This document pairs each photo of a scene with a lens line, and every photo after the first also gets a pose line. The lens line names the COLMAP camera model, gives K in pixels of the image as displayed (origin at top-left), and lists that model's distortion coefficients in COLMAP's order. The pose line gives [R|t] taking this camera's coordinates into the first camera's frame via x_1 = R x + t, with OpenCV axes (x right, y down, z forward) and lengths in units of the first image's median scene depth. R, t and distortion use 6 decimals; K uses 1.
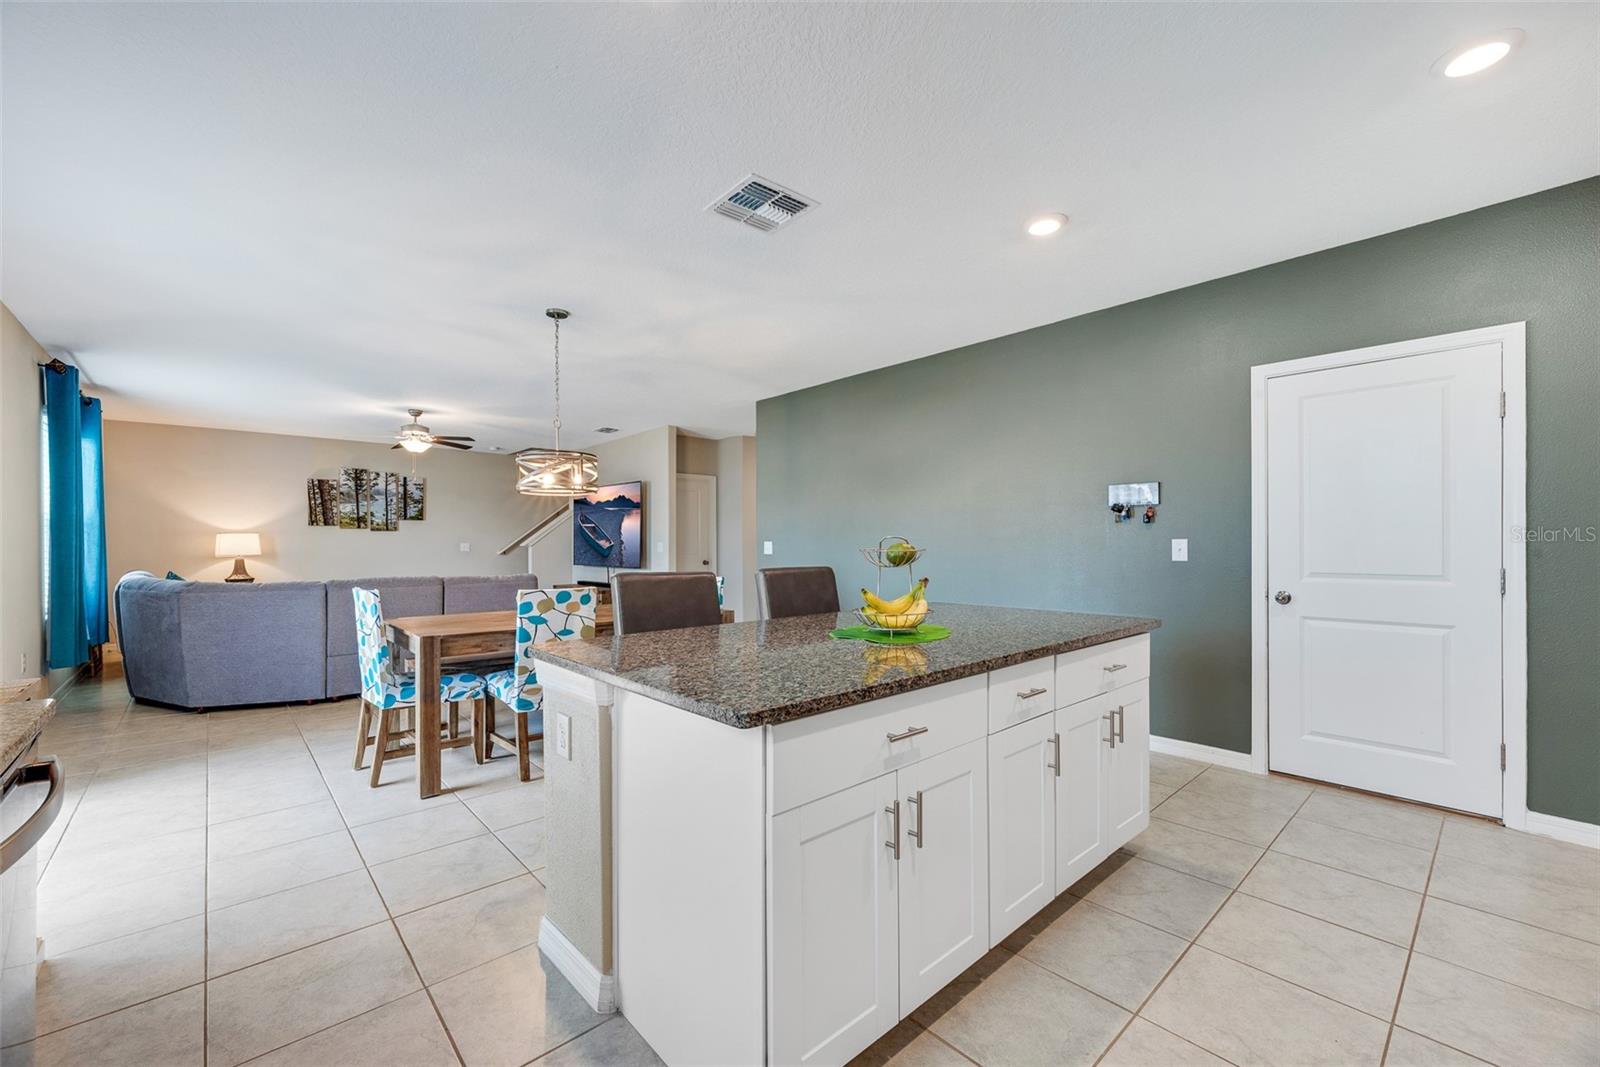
lens RADIAL K [[661.8, 0, 800.4], [0, 661.8, 546.3], [0, 0, 1]] dist [-0.000172, 0.002363]
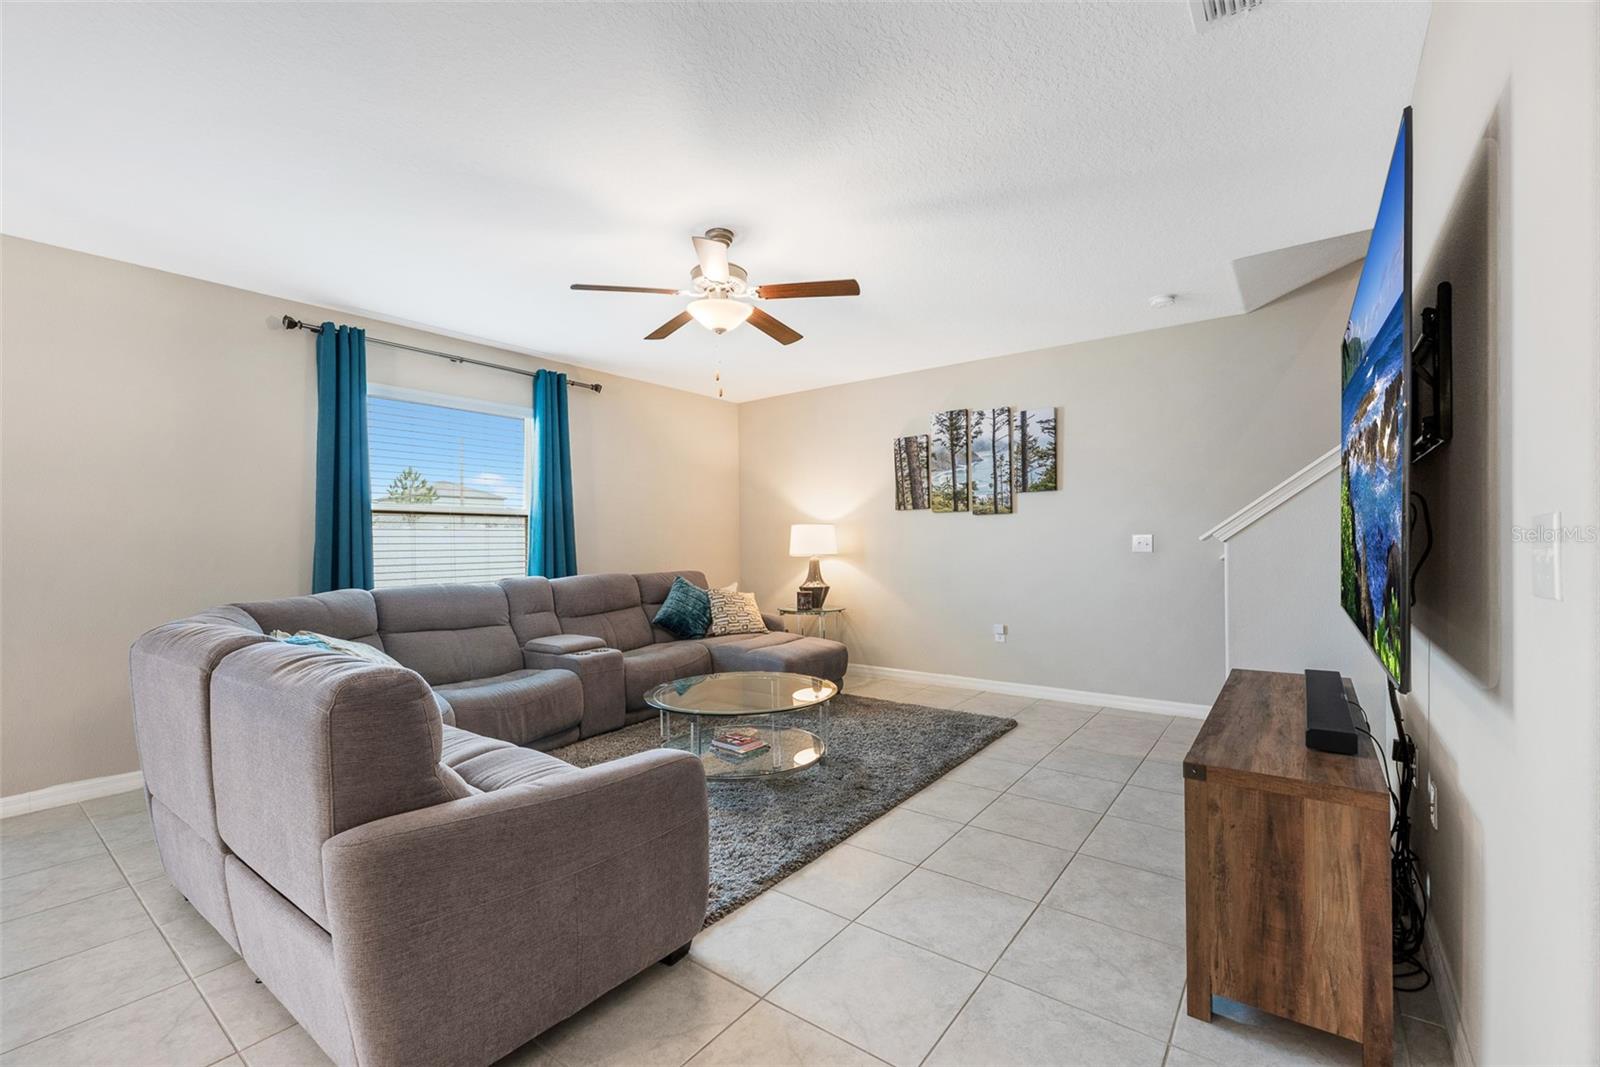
lens RADIAL K [[661.8, 0, 792.0], [0, 661.8, 542.7], [0, 0, 1]] dist [-0.000172, 0.002363]
pose [[0.191124, 0.007089, -0.981540, -0.116318], [0.009355, 0.999915, 0.009043, -0.005994], [0.981521, -0.010911, 0.191041, 0.744395]]
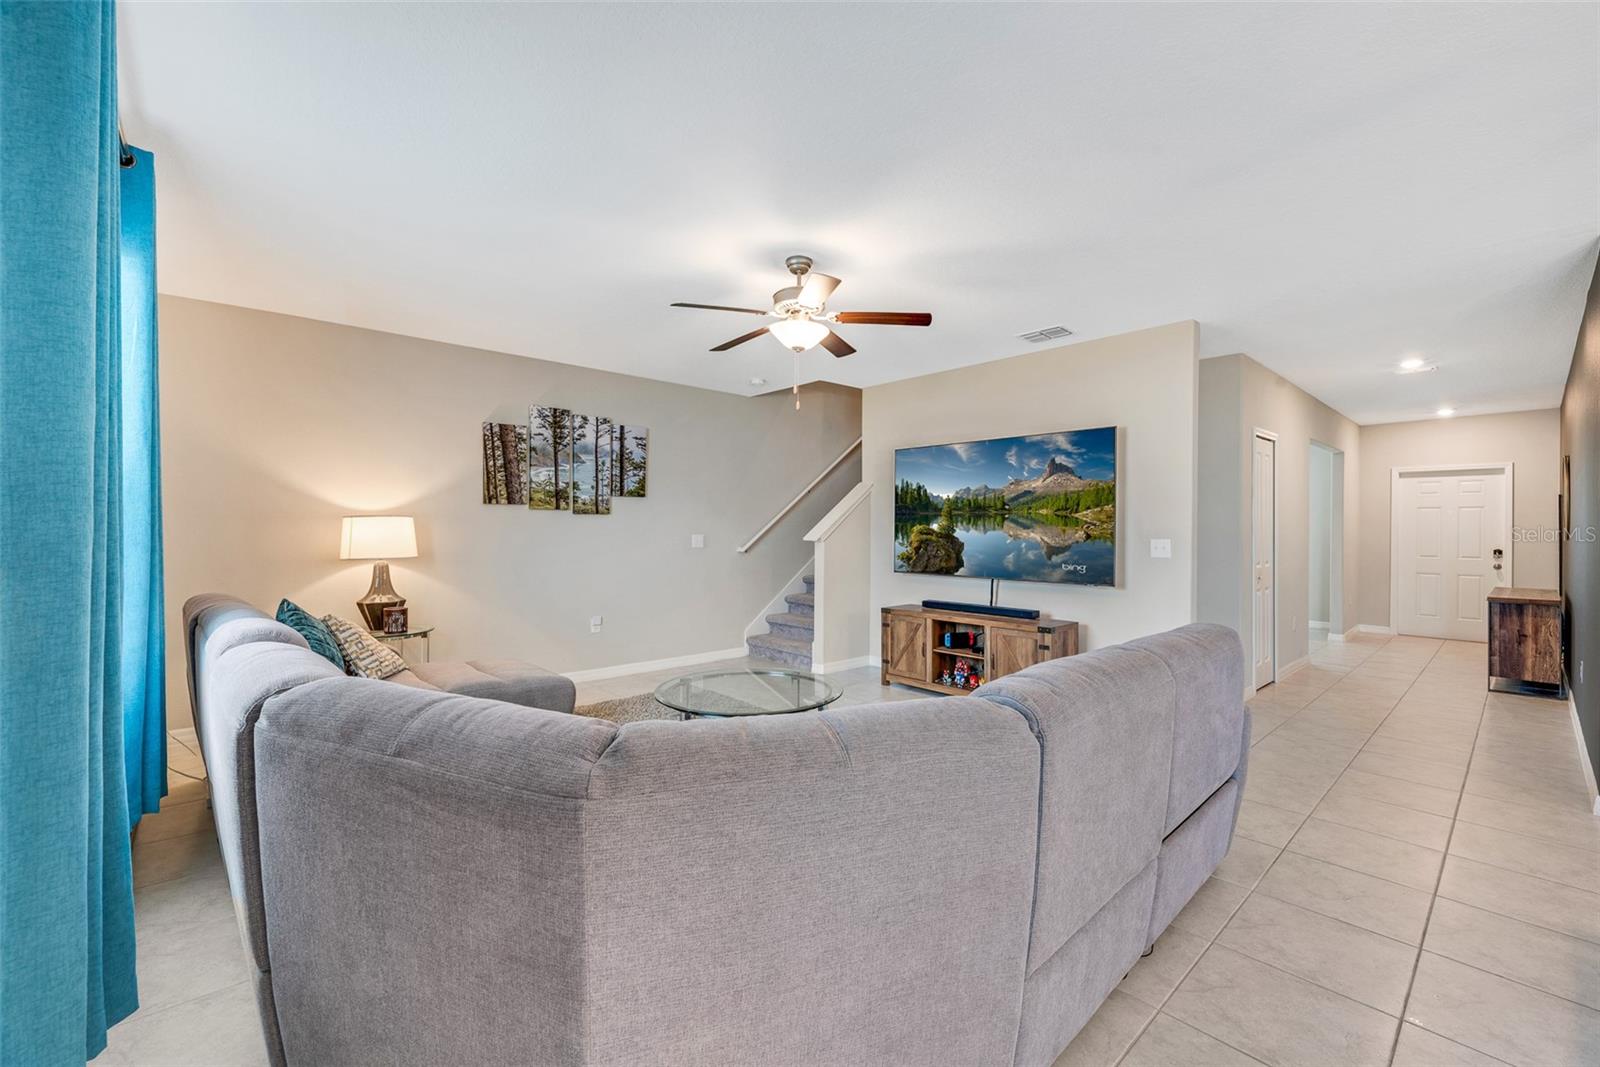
lens RADIAL K [[661.8, 0, 799.6], [0, 661.8, 527.3], [0, 0, 1]] dist [-0.000172, 0.002363]
pose [[0.999968, 0.007119, 0.003577, -0.454176], [-0.007089, 0.999940, -0.008364, -0.007893], [-0.003636, 0.008338, 0.999959, 0.411420]]
